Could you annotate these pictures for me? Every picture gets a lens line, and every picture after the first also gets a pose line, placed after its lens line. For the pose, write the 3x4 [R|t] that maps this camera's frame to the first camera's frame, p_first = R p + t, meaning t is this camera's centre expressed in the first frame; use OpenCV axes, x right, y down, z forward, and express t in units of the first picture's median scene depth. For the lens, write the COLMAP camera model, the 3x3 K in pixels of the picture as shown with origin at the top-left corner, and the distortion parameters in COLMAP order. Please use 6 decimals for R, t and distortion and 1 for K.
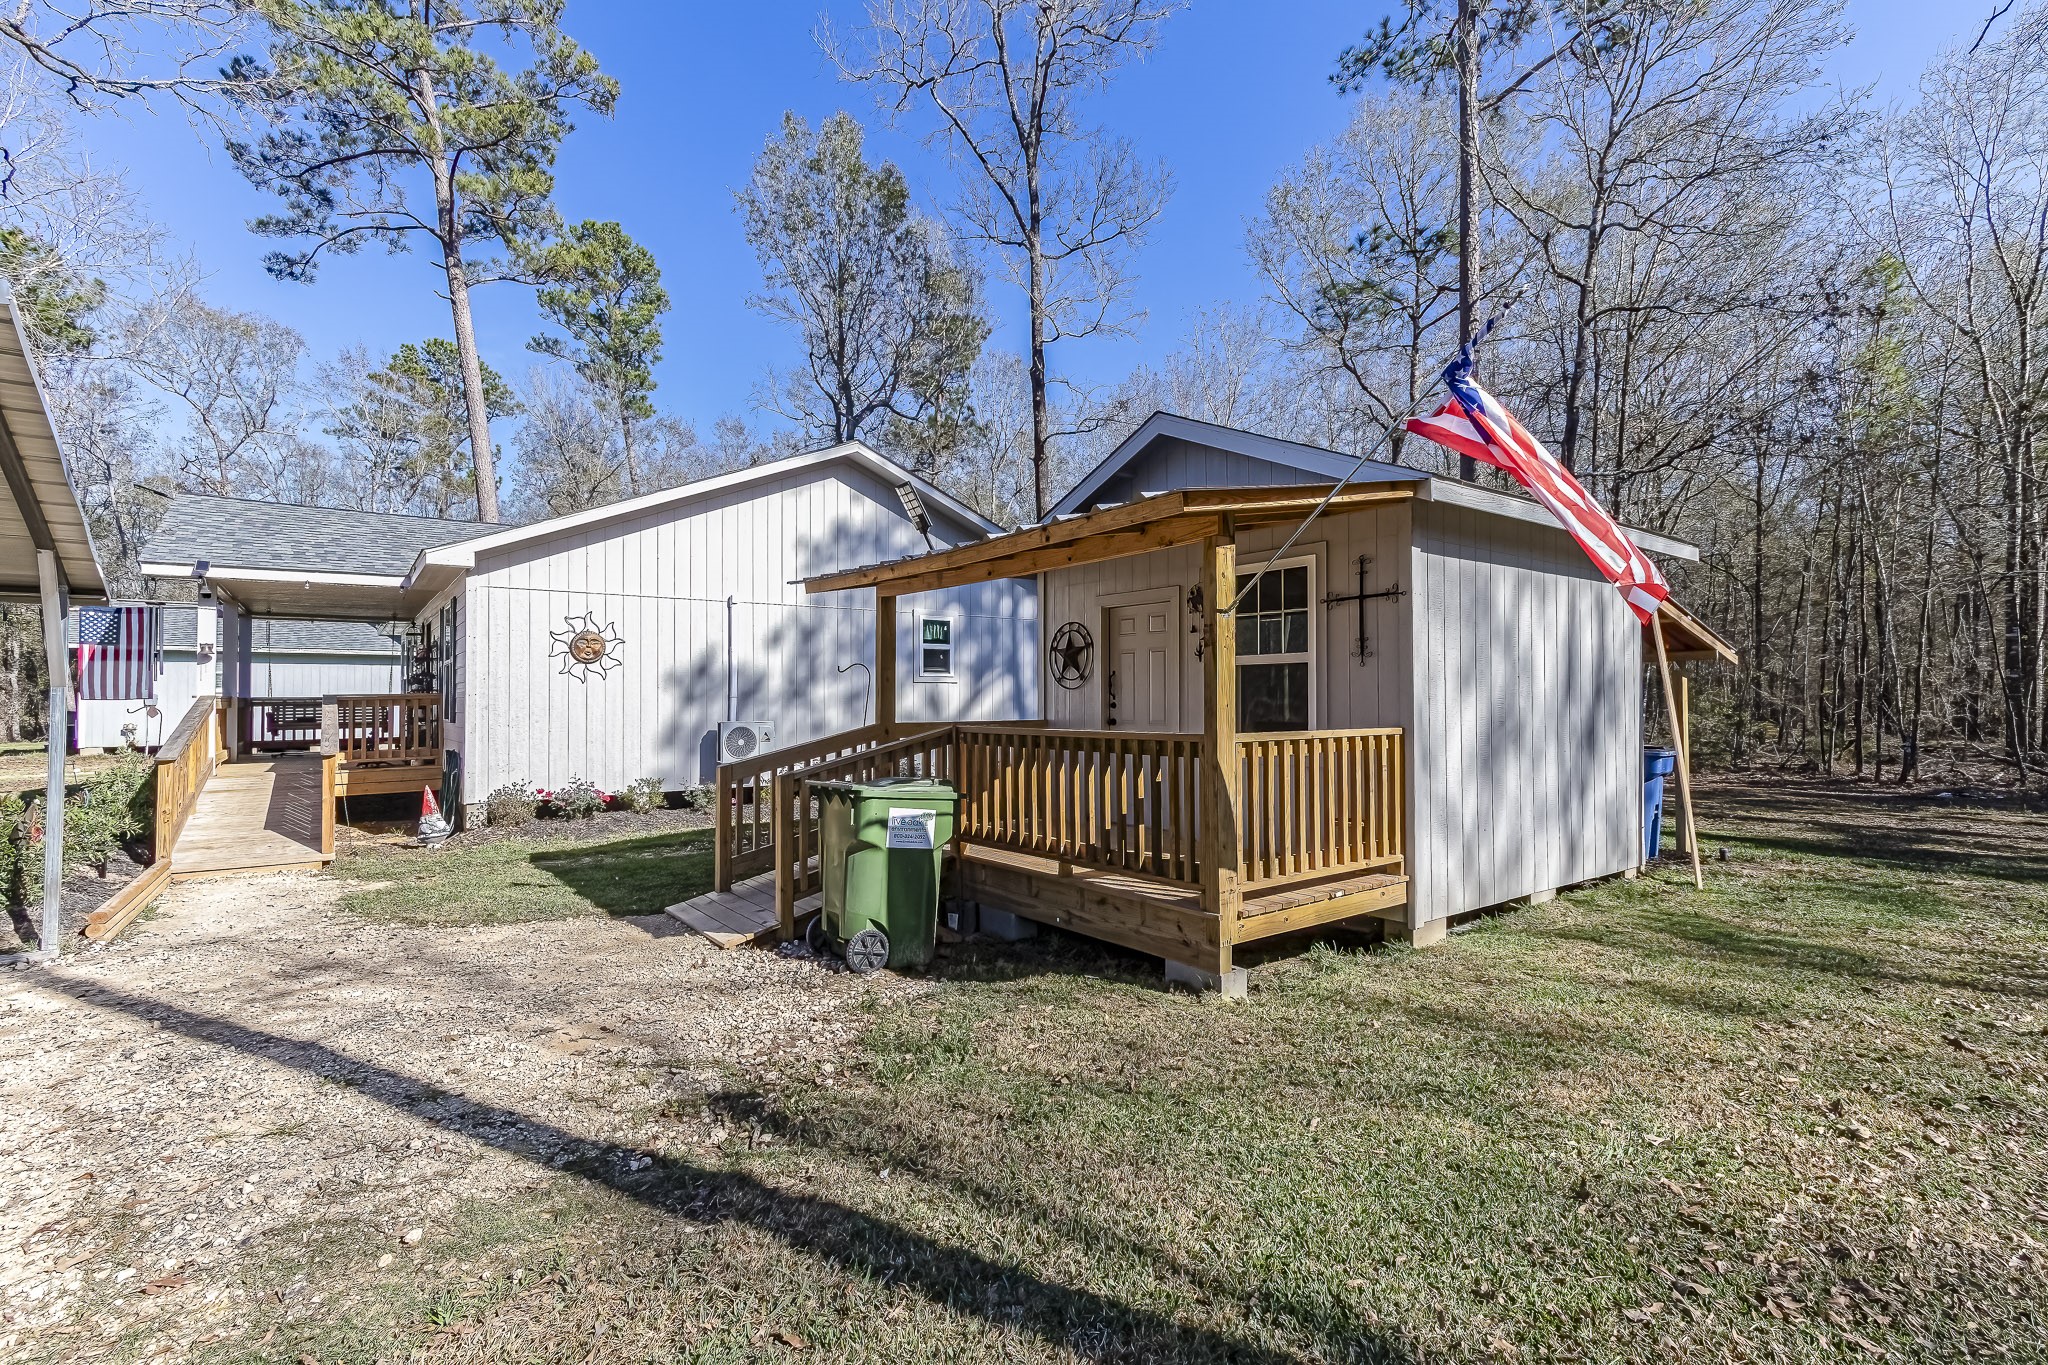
lens RADIAL K [[918.8, 0, 1024.0], [0, 918.8, 682.5], [0, 0, 1]] dist [0.019181, -0.000032]
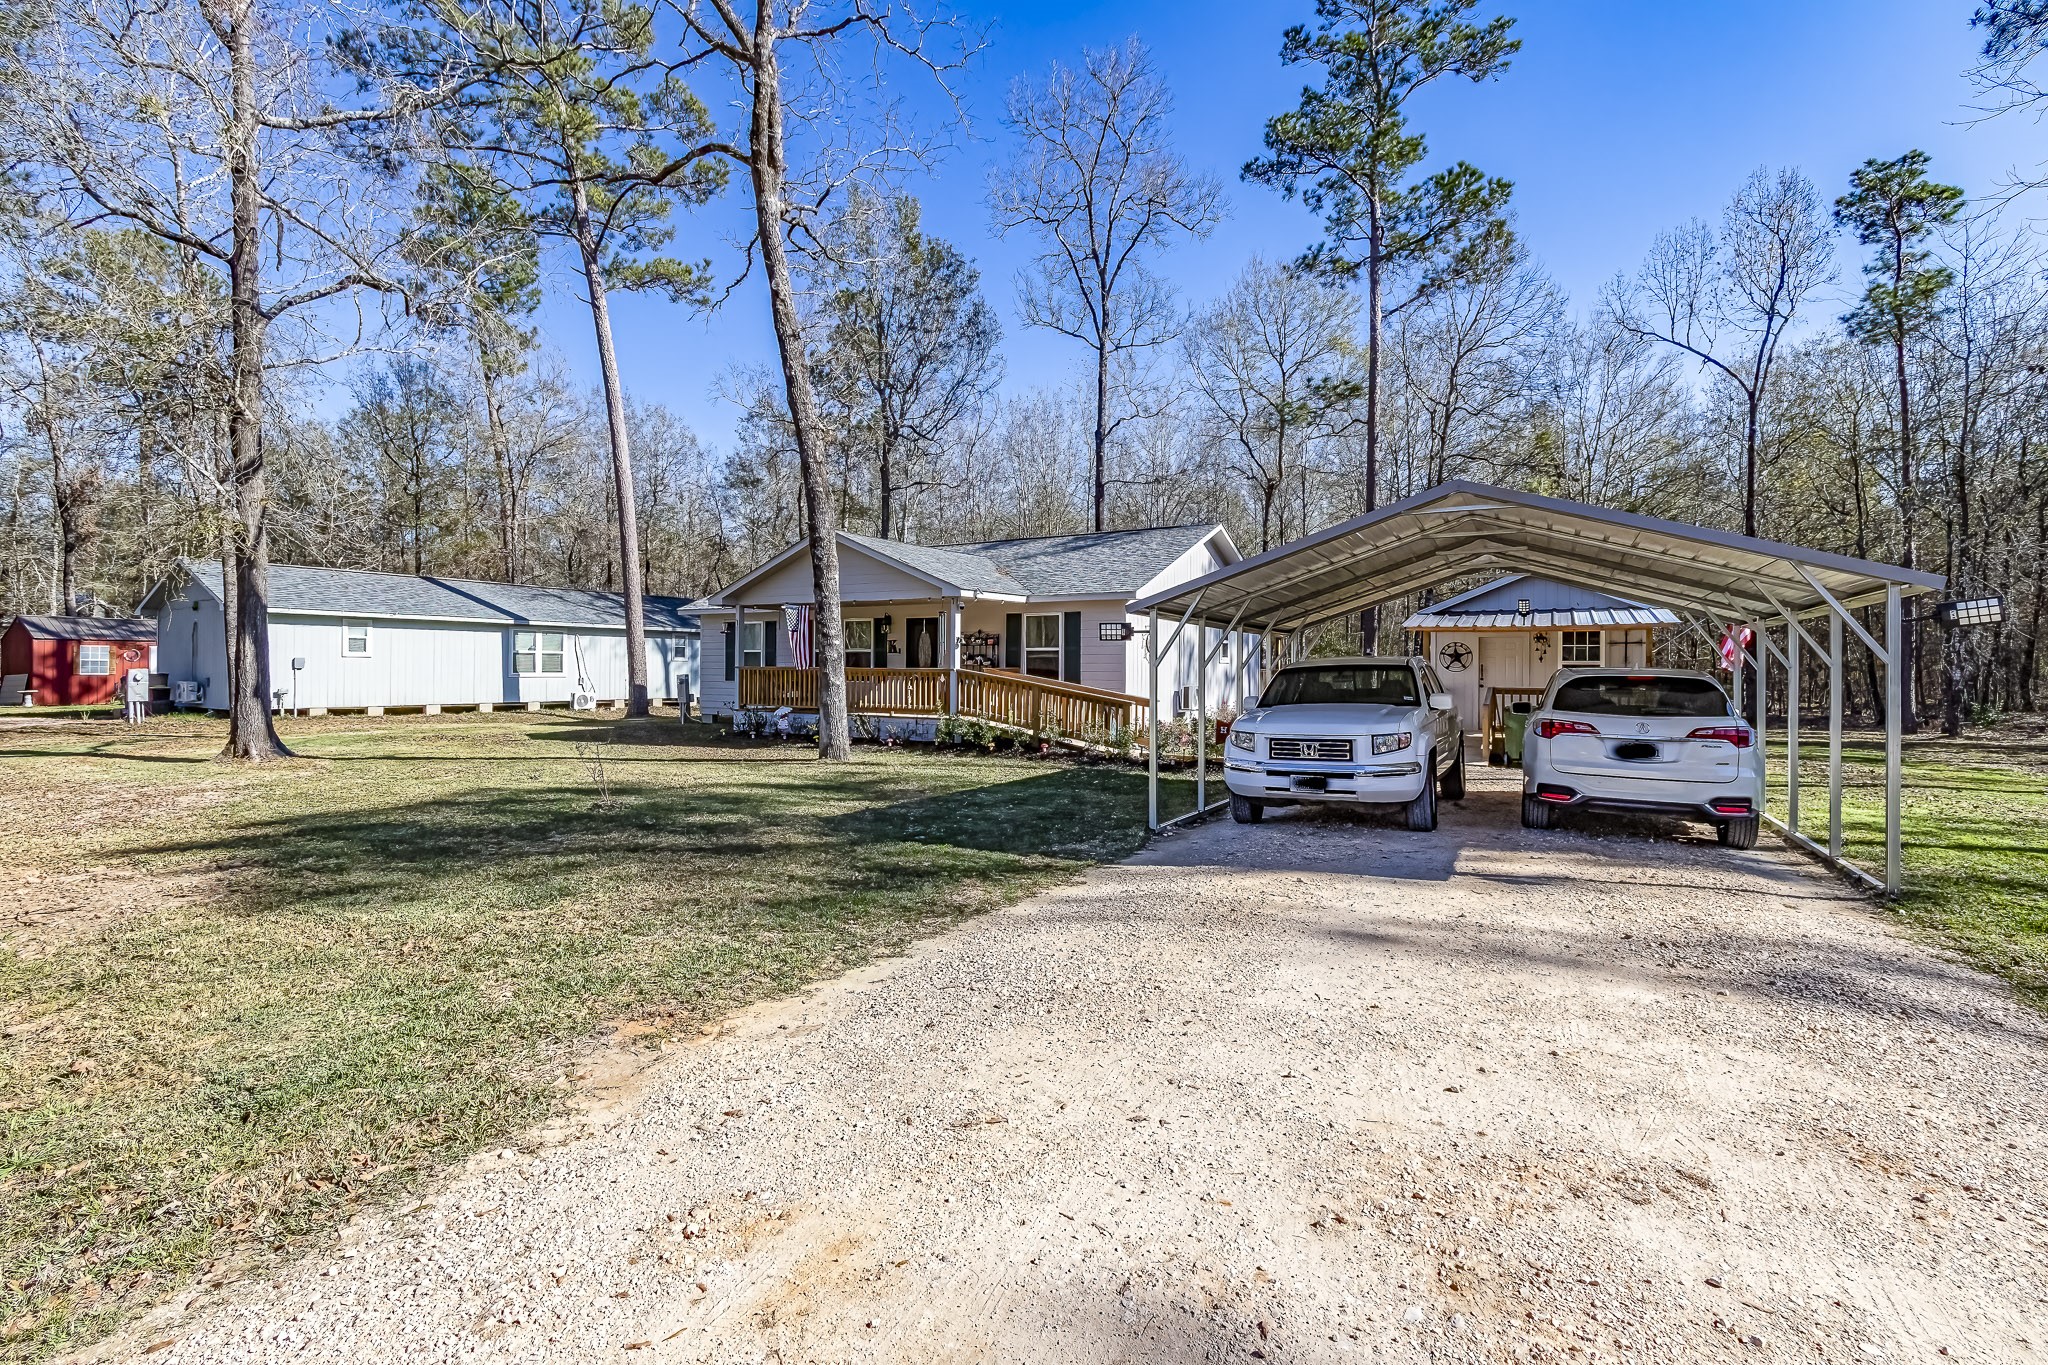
lens RADIAL K [[959.3, 0, 995.4], [0, 959.3, 663.5], [0, 0, 1]] dist [-0.000213, -0.001342]
pose [[0.918415, 0.014383, 0.395356, -1.922048], [-0.019522, 0.999769, 0.008978, -0.012015], [-0.395136, -0.015964, 0.918484, -0.718534]]
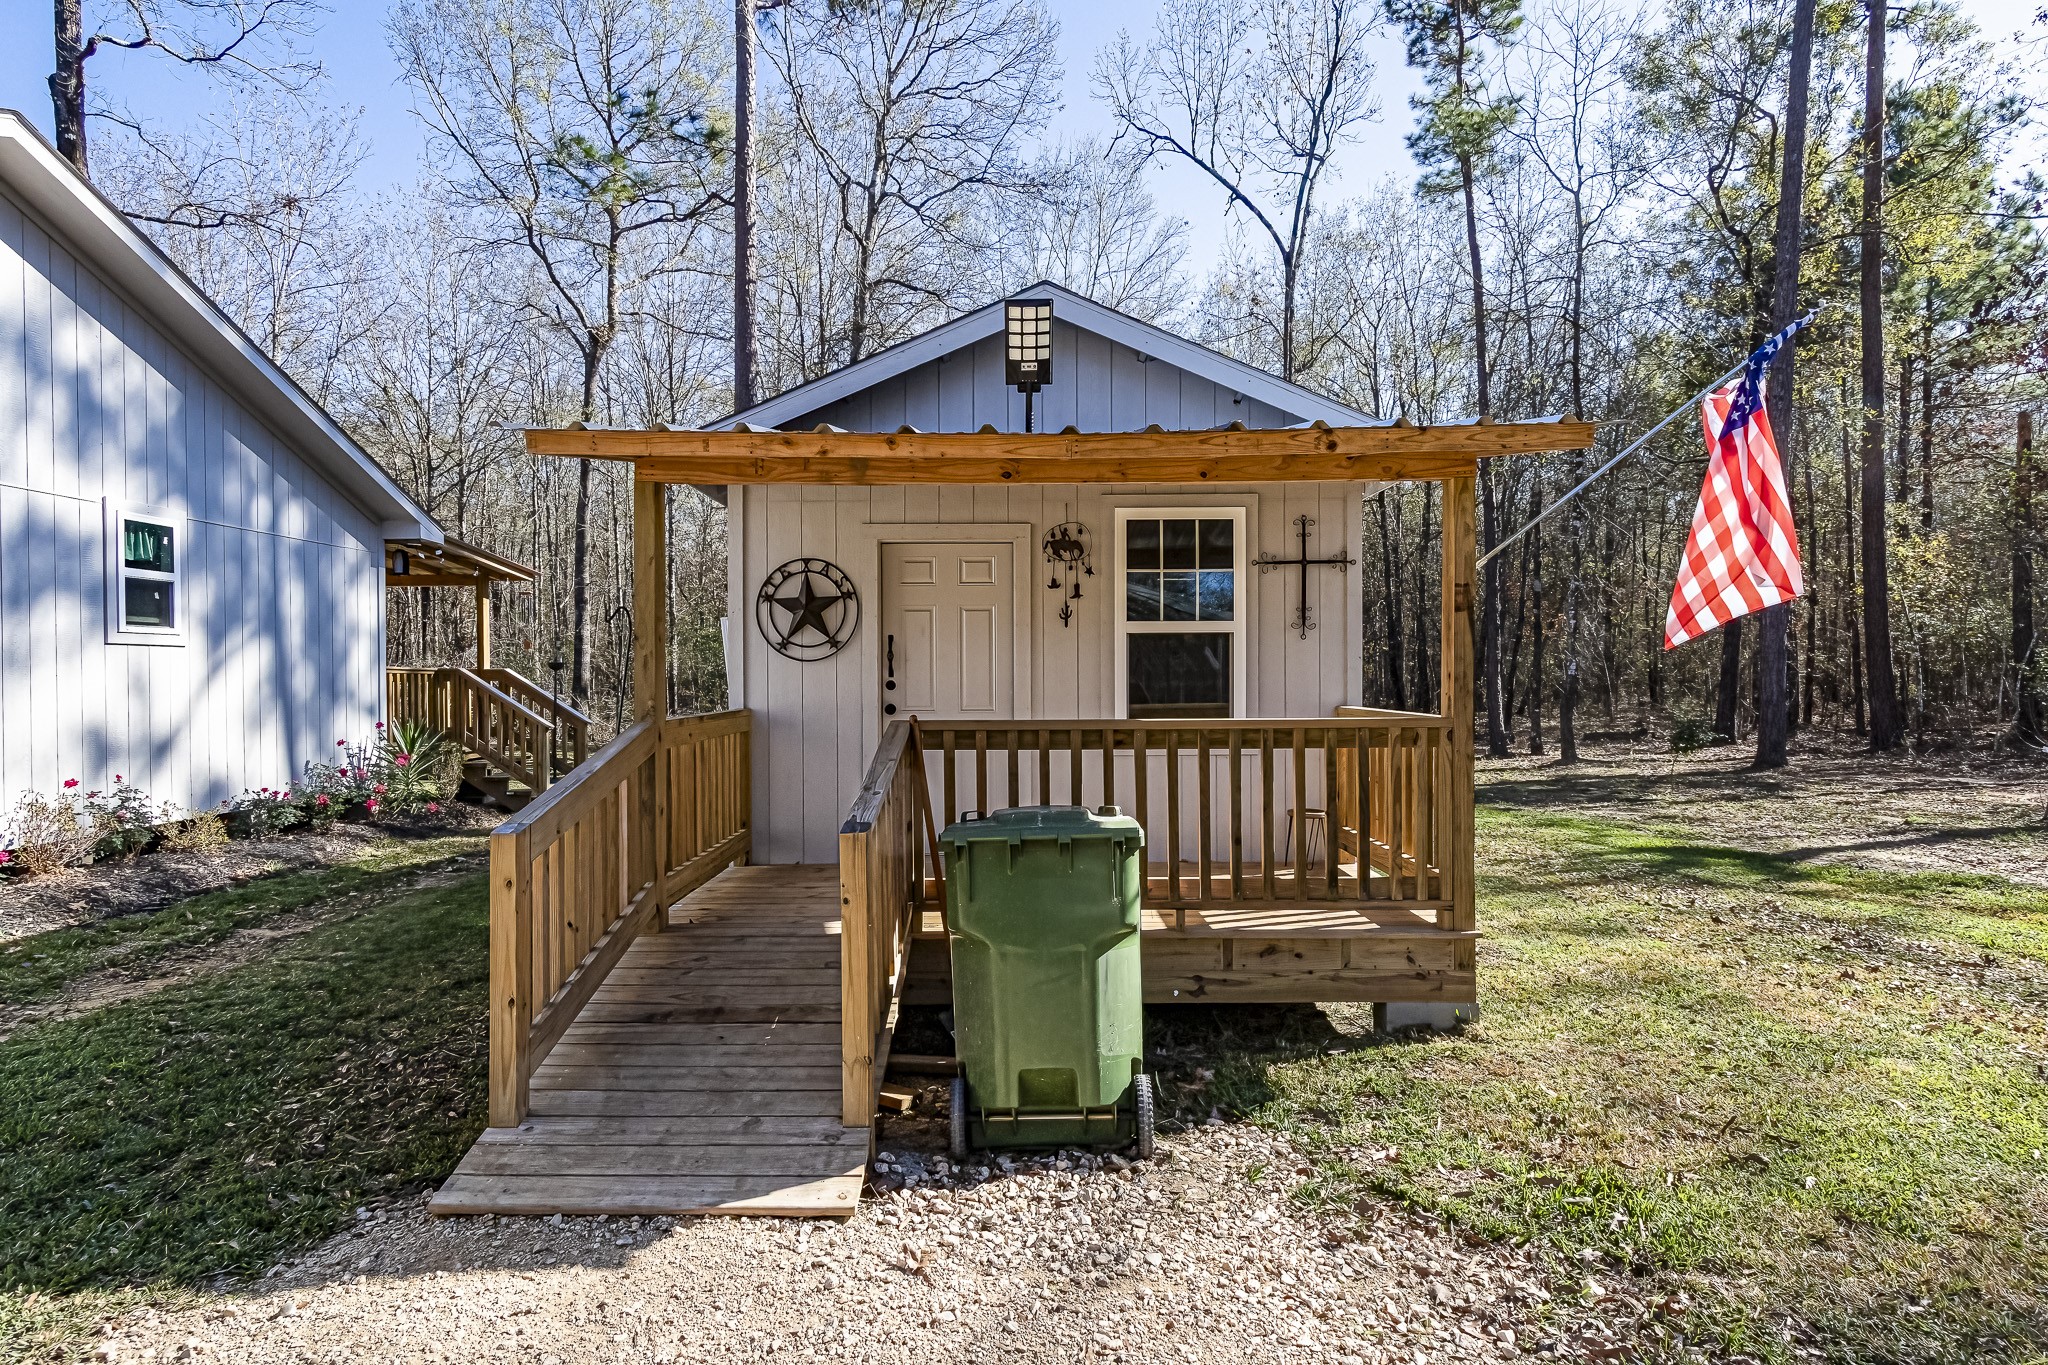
lens RADIAL K [[1113.5, 0, 989.4], [0, 1113.5, 676.8], [0, 0, 1]] dist [0.000226, -0.000223]
pose [[0.613318, 0.001818, 0.789834, -0.491840], [-0.012627, 0.999892, 0.007503, 0.010648], [-0.789735, -0.014575, 0.613275, 0.416994]]
